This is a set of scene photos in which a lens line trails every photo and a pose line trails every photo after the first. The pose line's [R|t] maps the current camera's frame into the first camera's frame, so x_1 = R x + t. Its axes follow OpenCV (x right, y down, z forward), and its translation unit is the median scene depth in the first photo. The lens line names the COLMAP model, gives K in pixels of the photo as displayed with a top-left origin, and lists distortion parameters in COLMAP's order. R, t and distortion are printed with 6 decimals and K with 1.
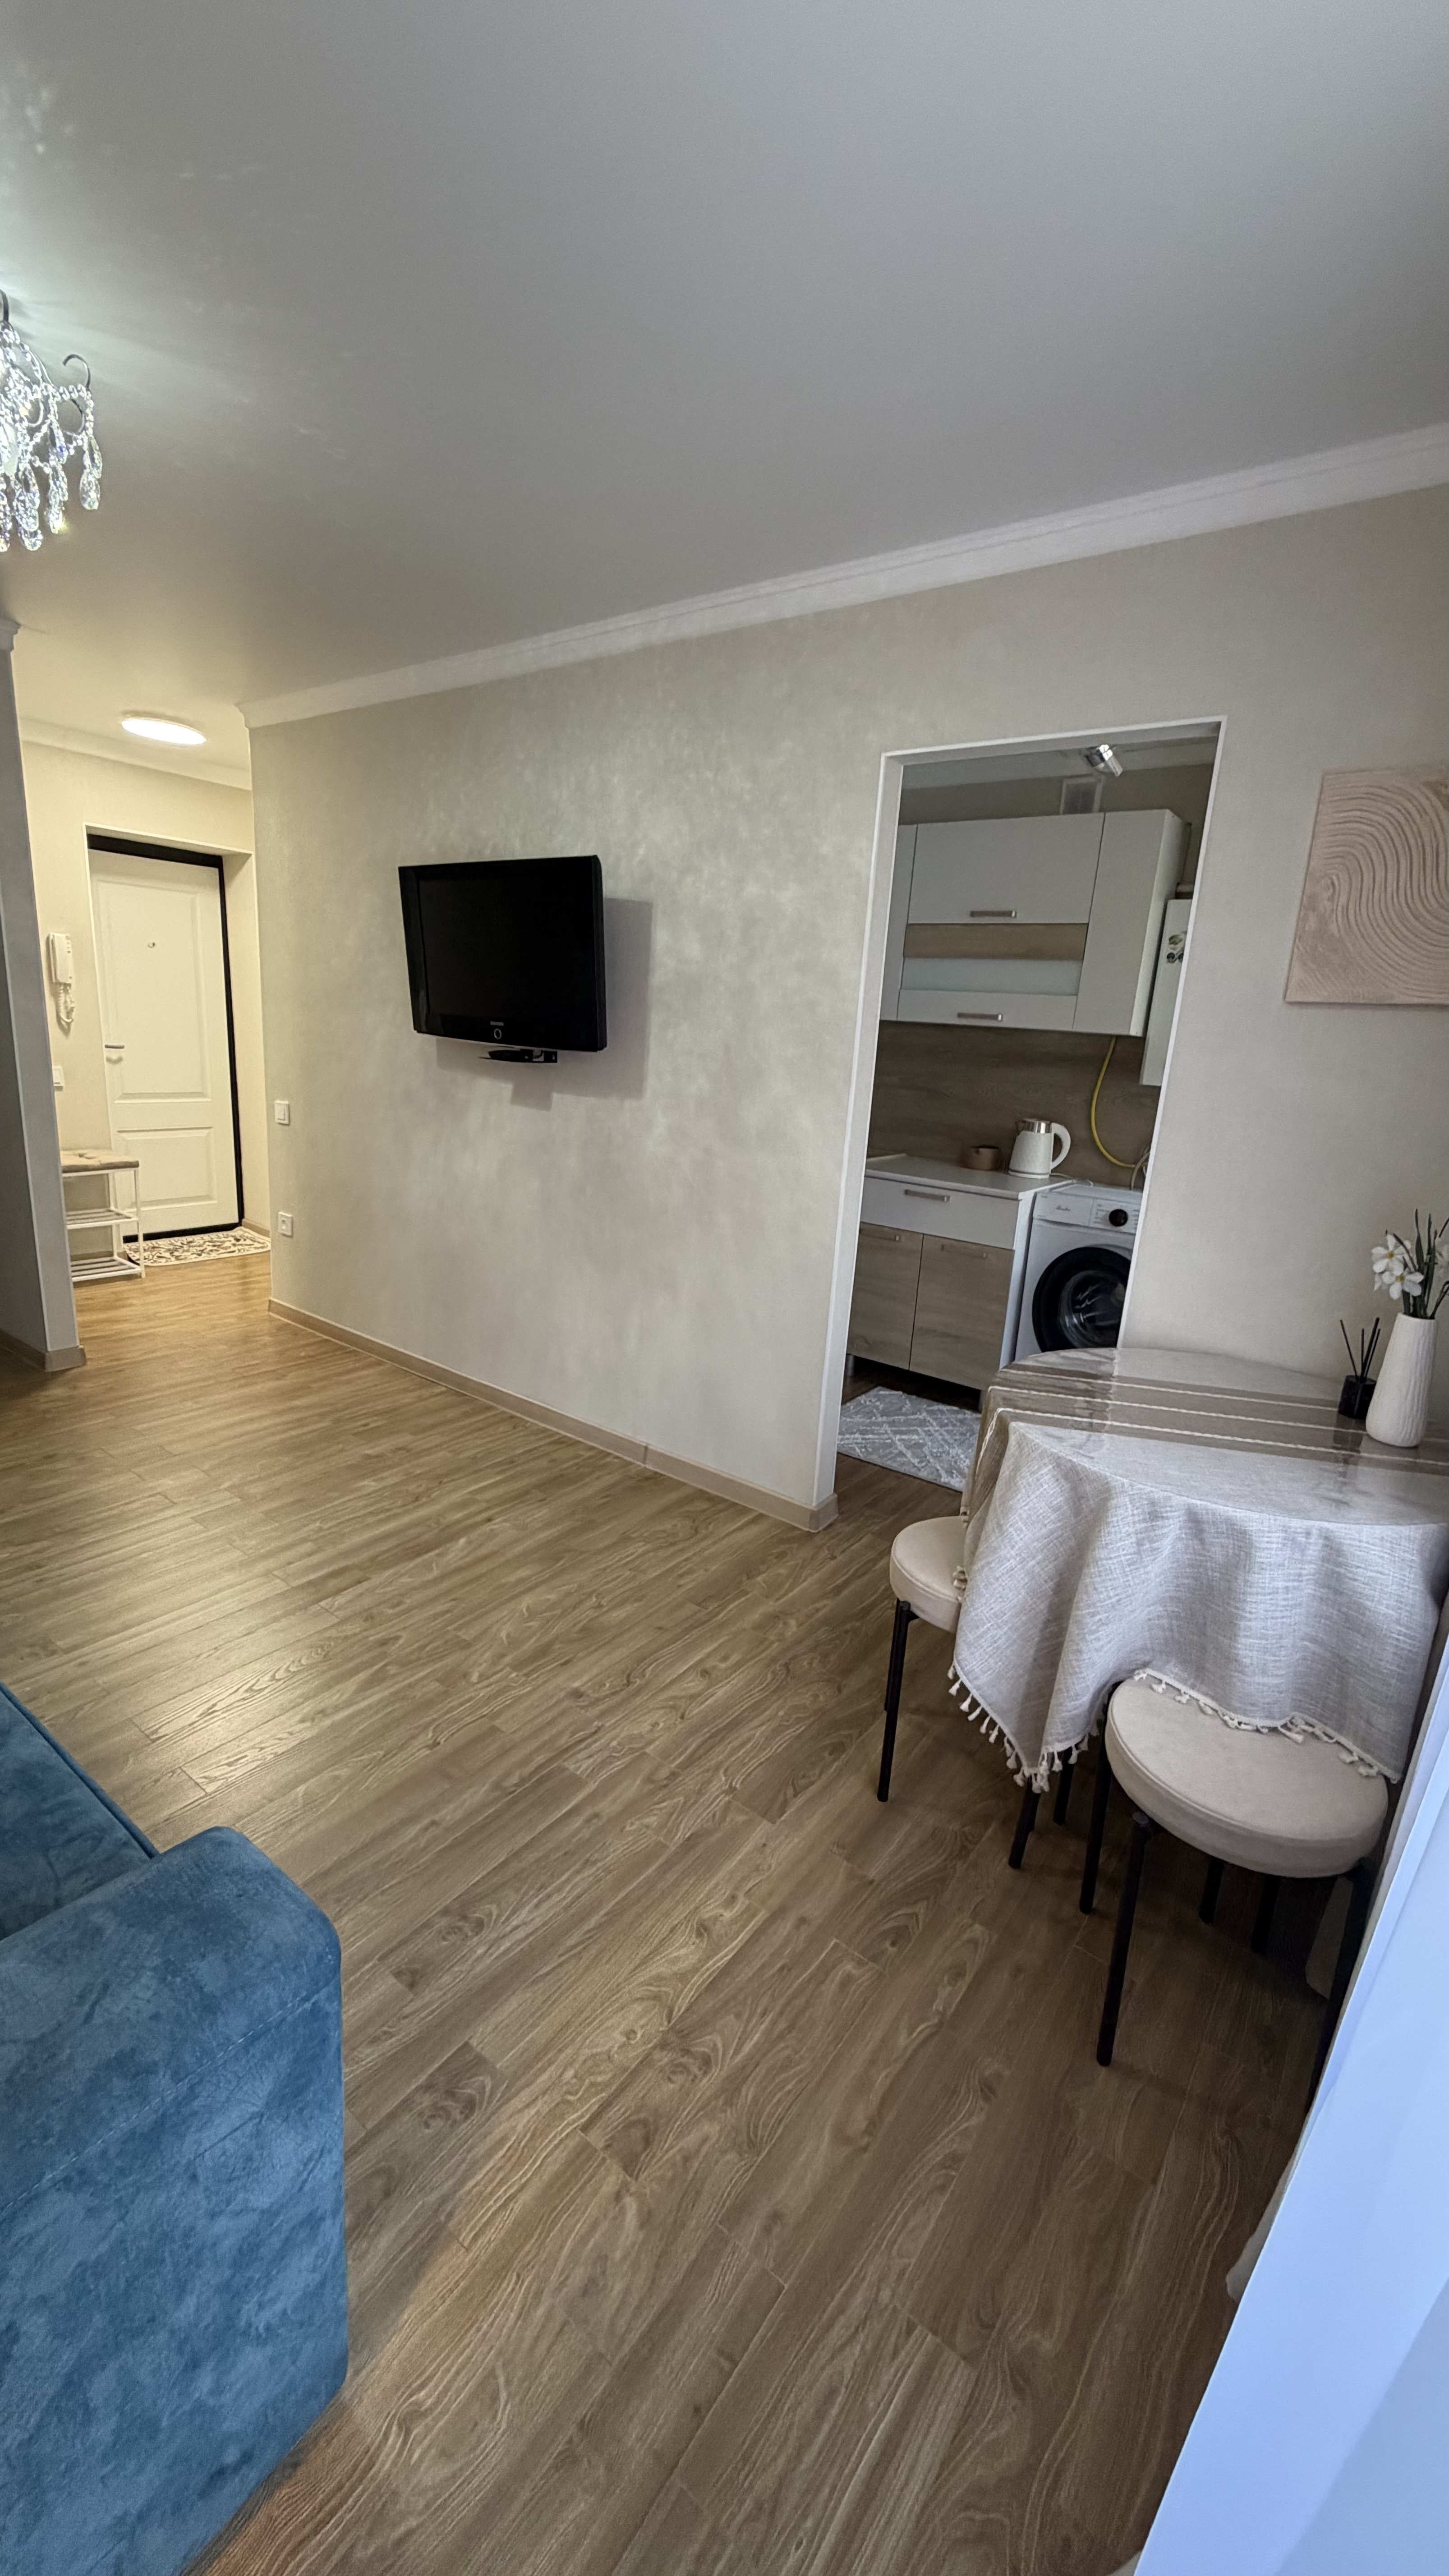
lens RADIAL K [[1030.7, 0, 726.5], [0, 1030.7, 1275.9], [0, 0, 1]] dist [0.012157, 0.000037]
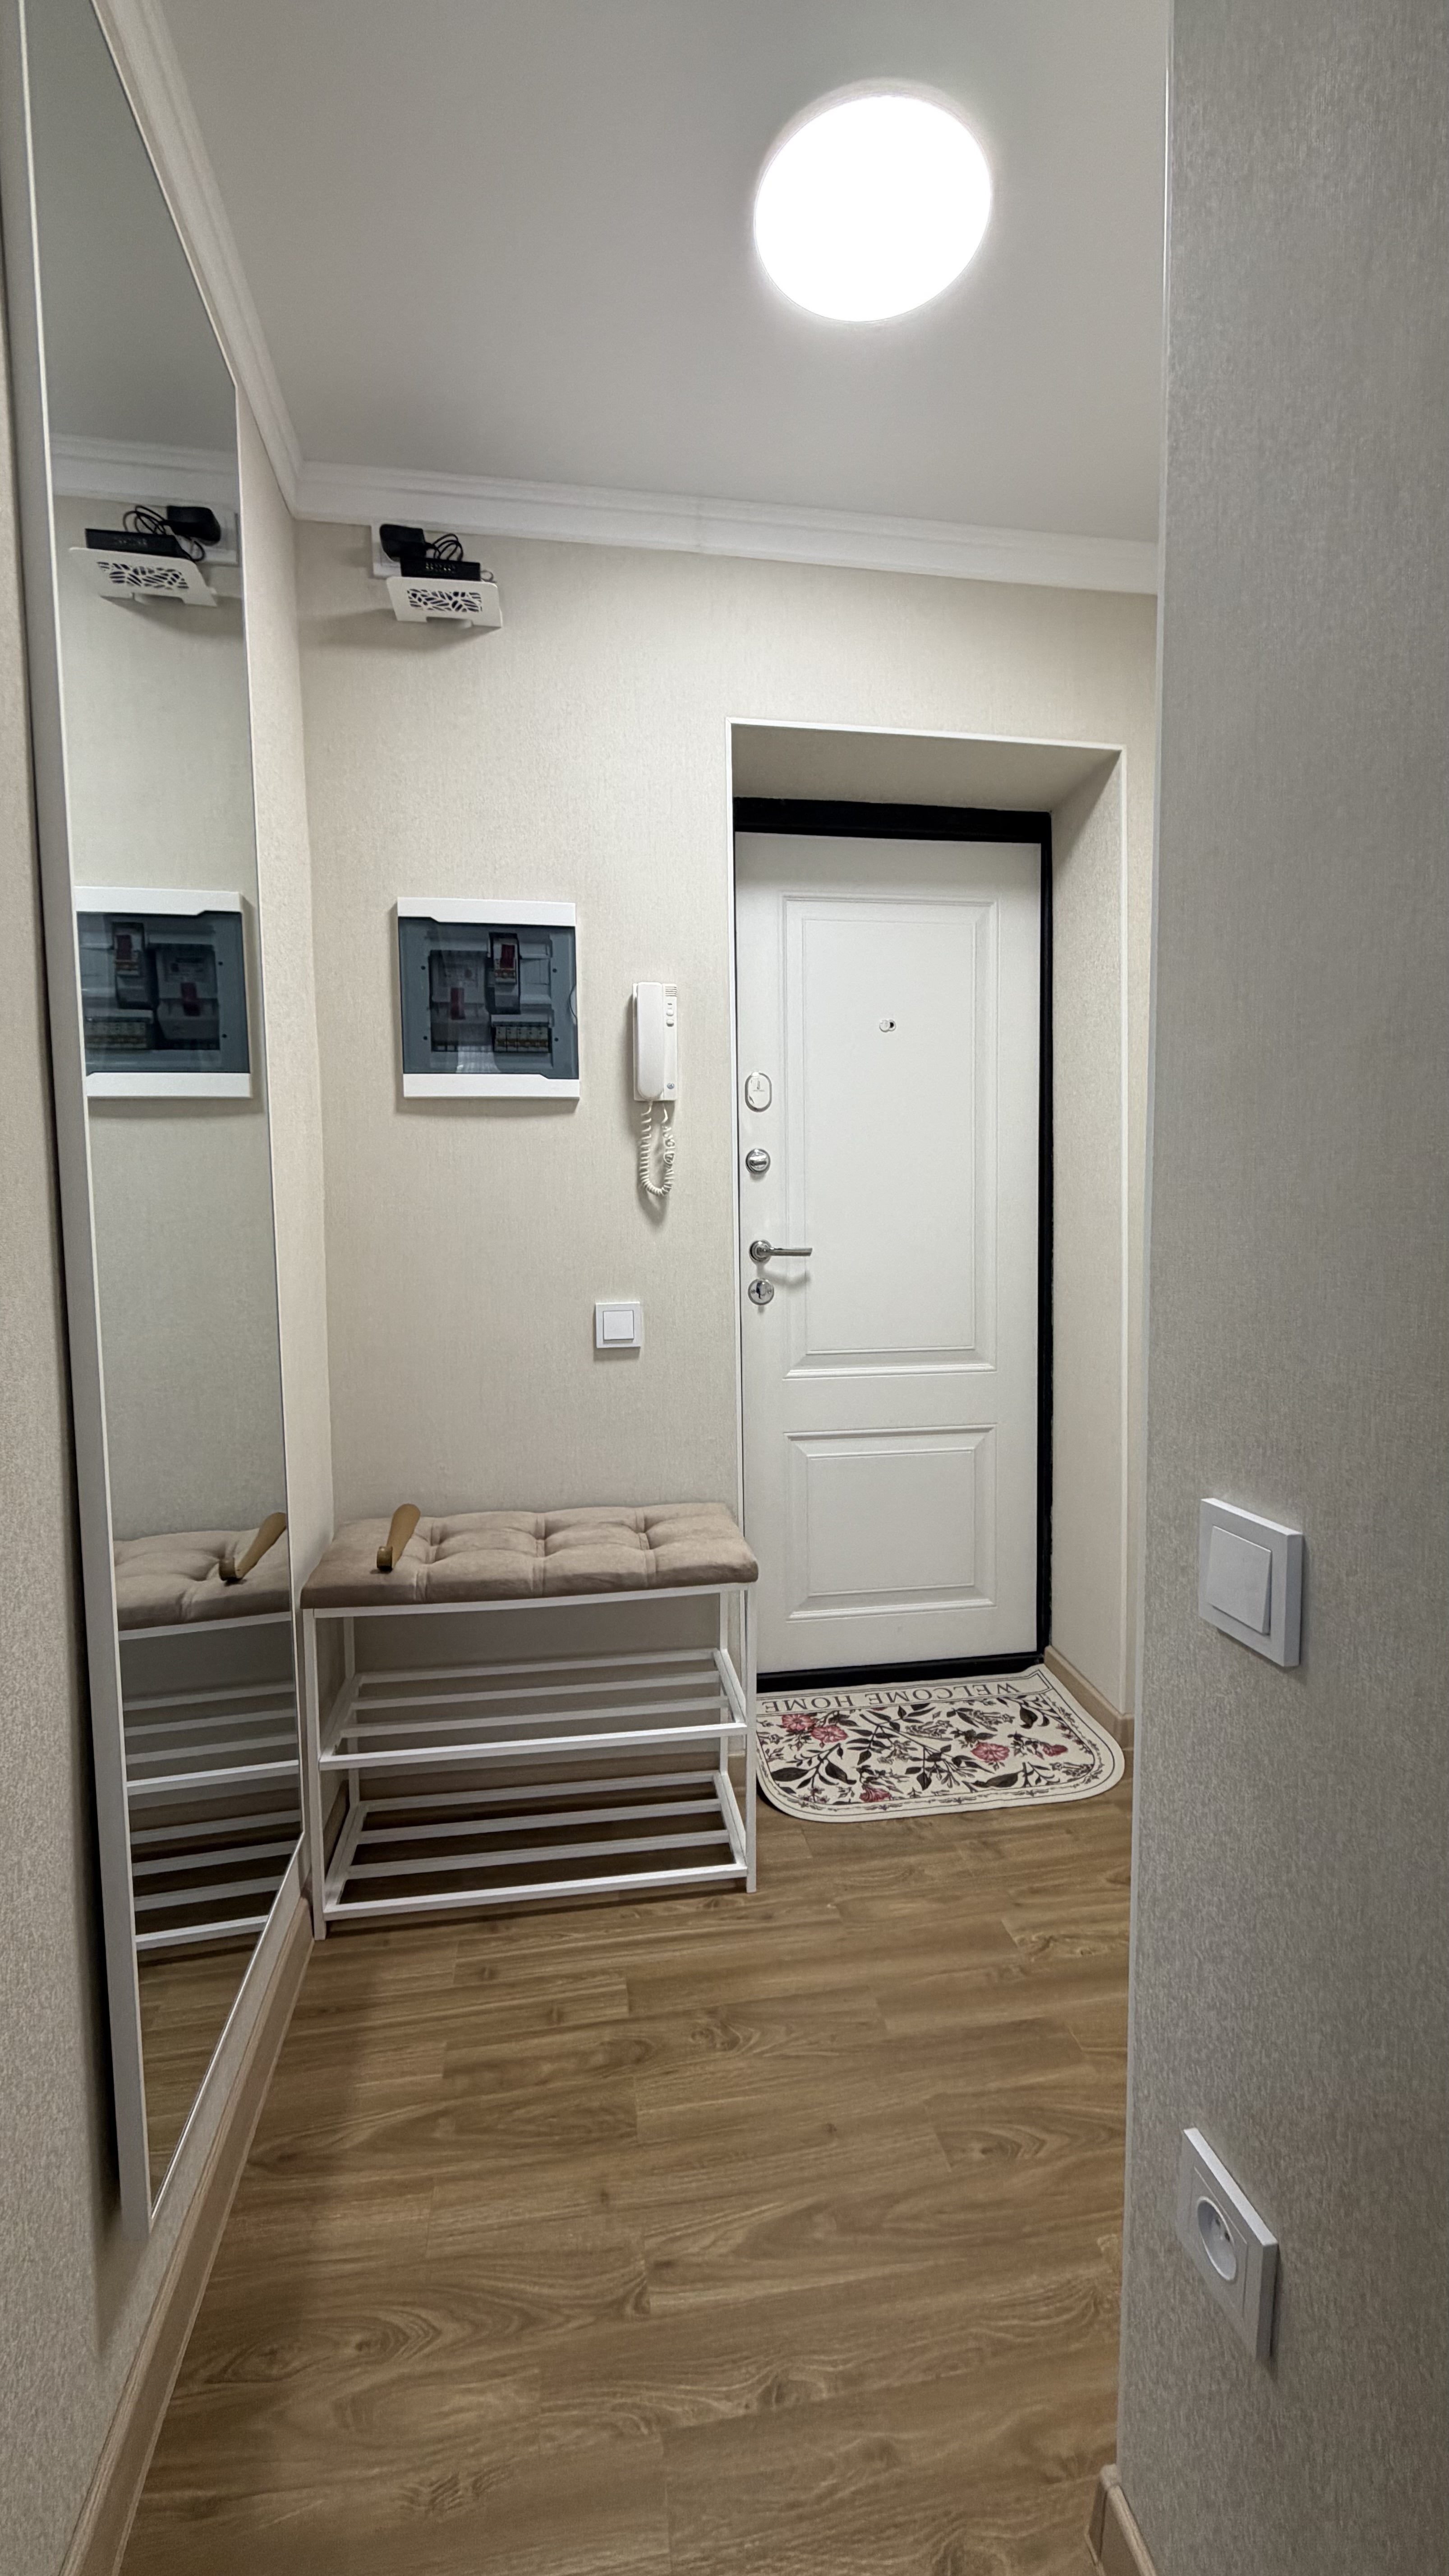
lens RADIAL K [[1030.7, 0, 733.0], [0, 1030.7, 1286.2], [0, 0, 1]] dist [0.012157, 0.000037]
pose [[0.728083, -0.025631, -0.685010, -0.295931], [-0.108709, 0.982337, -0.152301, -0.131977], [0.676814, 0.185355, 0.712437, 0.646467]]
